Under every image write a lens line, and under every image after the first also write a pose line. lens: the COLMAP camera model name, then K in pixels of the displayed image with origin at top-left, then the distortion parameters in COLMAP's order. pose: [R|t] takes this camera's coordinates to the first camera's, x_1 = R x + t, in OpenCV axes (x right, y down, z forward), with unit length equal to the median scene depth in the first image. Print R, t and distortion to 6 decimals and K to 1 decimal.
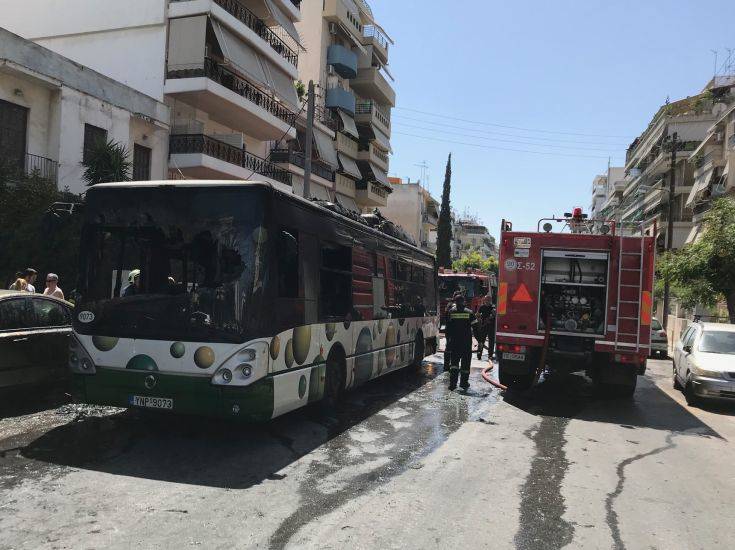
lens RADIAL K [[593.7, 0, 366.4], [0, 593.7, 273.9], [0, 0, 1]] dist [-0.000192, -0.008391]
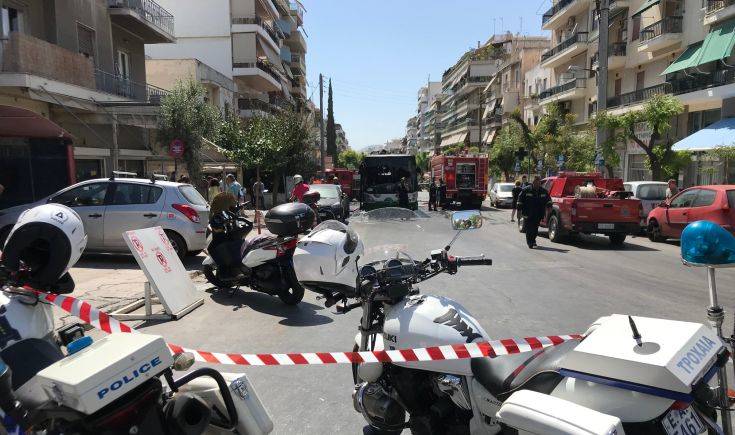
lens RADIAL K [[616.3, 0, 367.4], [0, 616.3, 219.7], [0, 0, 1]] dist [0.025782, -0.001339]
pose [[0.943046, -0.078873, 0.323178, -0.611323], [0.043505, 0.992384, 0.115246, -0.069158], [-0.329806, -0.094622, 0.939295, -0.975159]]
